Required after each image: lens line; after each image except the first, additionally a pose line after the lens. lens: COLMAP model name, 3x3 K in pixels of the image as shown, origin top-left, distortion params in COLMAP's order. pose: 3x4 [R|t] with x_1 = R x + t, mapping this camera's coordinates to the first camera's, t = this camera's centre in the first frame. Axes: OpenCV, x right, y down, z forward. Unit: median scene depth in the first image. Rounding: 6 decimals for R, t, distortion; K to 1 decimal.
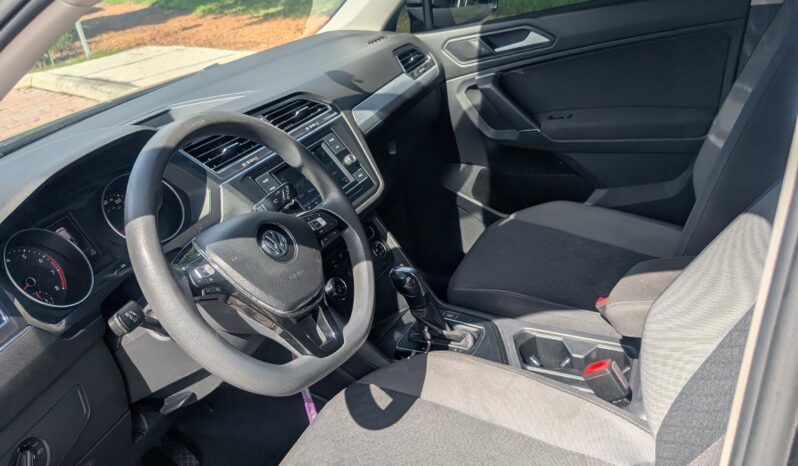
lens RADIAL K [[734.4, 0, 401.7], [0, 734.4, 233.3], [0, 0, 1]] dist [0.036819, 0.000000]
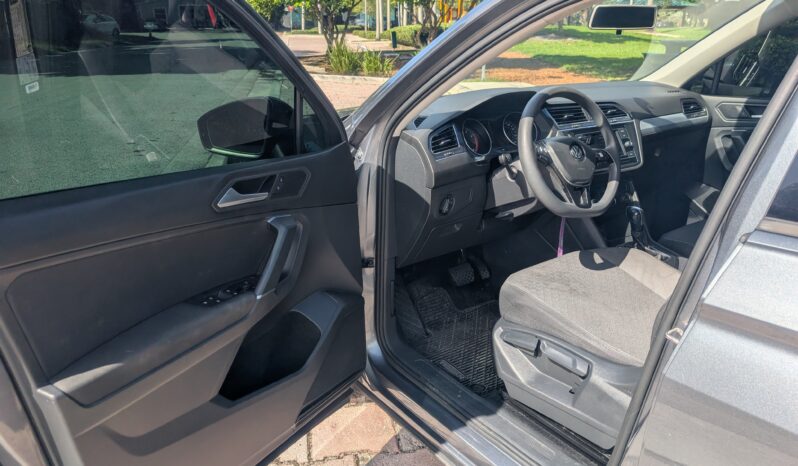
lens RADIAL K [[569.4, 0, 396.7], [0, 569.4, 231.7], [0, 0, 1]] dist [0.005320, -0.007350]
pose [[0.840307, 0.340234, -0.422049, 0.109385], [-0.346718, 0.935780, 0.064054, 0.198849], [0.416738, 0.092507, 0.904307, -0.460089]]
